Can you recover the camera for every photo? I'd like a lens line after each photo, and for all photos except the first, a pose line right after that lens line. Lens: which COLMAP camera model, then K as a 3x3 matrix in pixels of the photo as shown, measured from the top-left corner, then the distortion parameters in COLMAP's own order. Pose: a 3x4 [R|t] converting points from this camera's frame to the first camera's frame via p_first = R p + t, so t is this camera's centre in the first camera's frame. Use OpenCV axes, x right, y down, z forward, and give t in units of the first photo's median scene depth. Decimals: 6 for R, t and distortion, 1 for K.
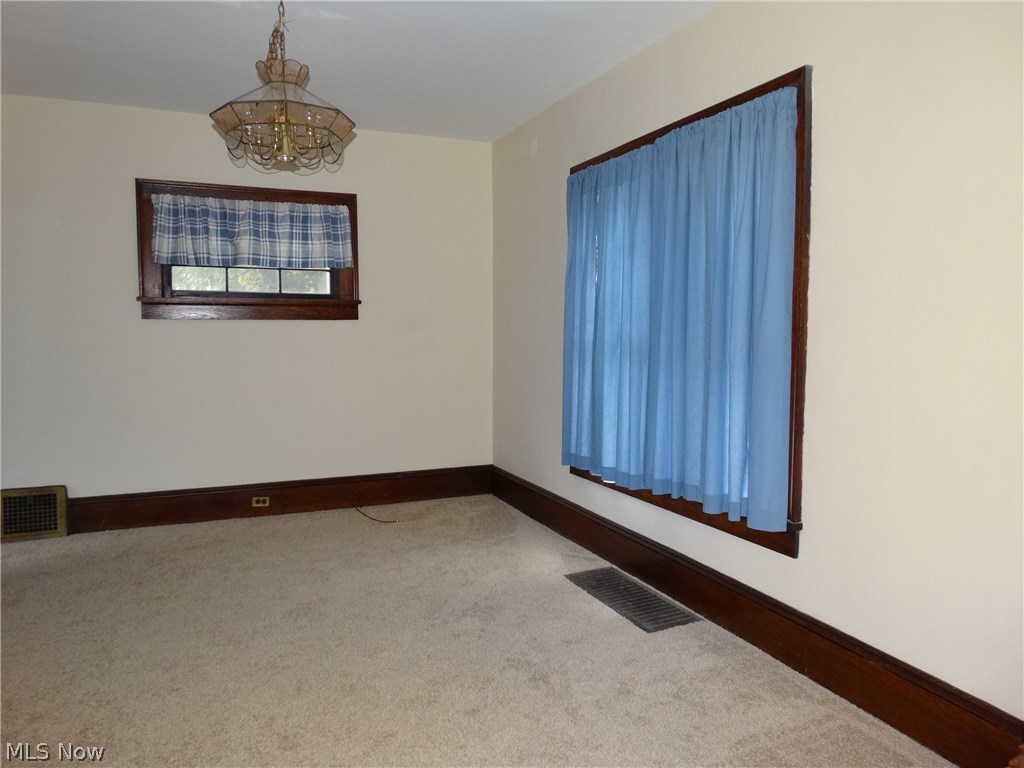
lens RADIAL K [[748.4, 0, 512.7], [0, 748.4, 385.3], [0, 0, 1]] dist [0.008931, 0.002335]
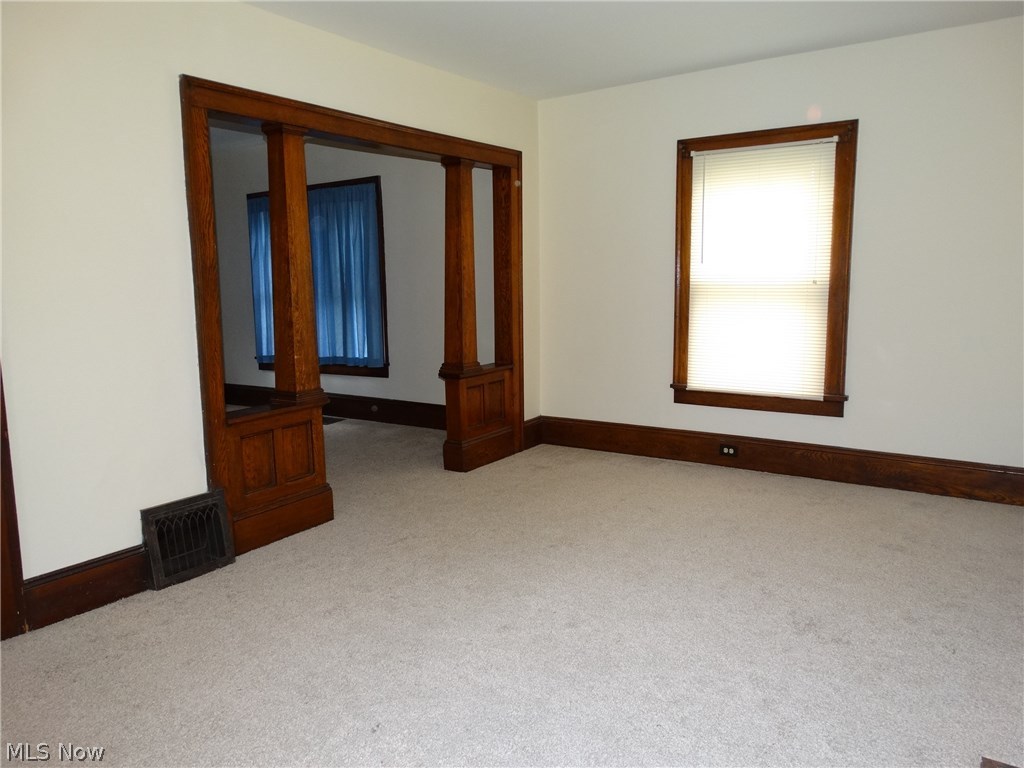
lens RADIAL K [[748.4, 0, 508.1], [0, 748.4, 379.4], [0, 0, 1]] dist [0.008931, 0.002335]
pose [[0.837719, -0.085874, 0.539308, -0.363081], [0.063675, 0.996183, 0.059714, 0.070124], [-0.542377, -0.015683, 0.839989, -0.747101]]
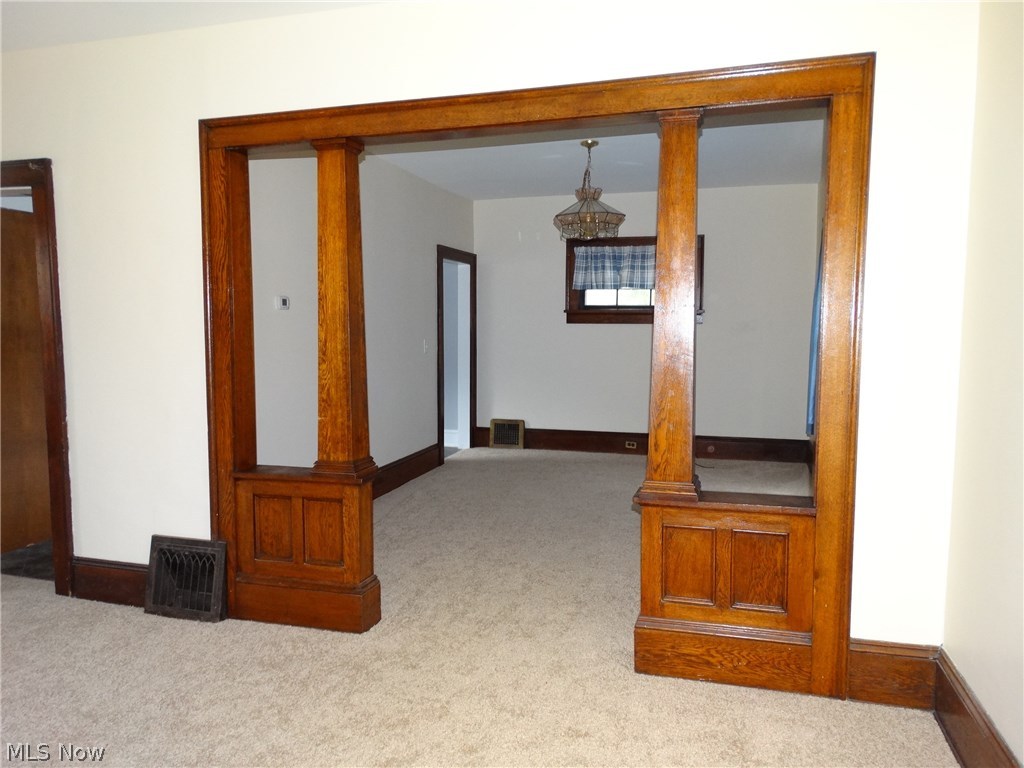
lens RADIAL K [[748.4, 0, 505.7], [0, 748.4, 383.8], [0, 0, 1]] dist [0.008931, 0.002335]
pose [[0.769204, 0.051415, -0.636932, 0.454078], [-0.055772, 0.998356, 0.013236, 0.029898], [0.636565, 0.025342, 0.770807, -0.344511]]
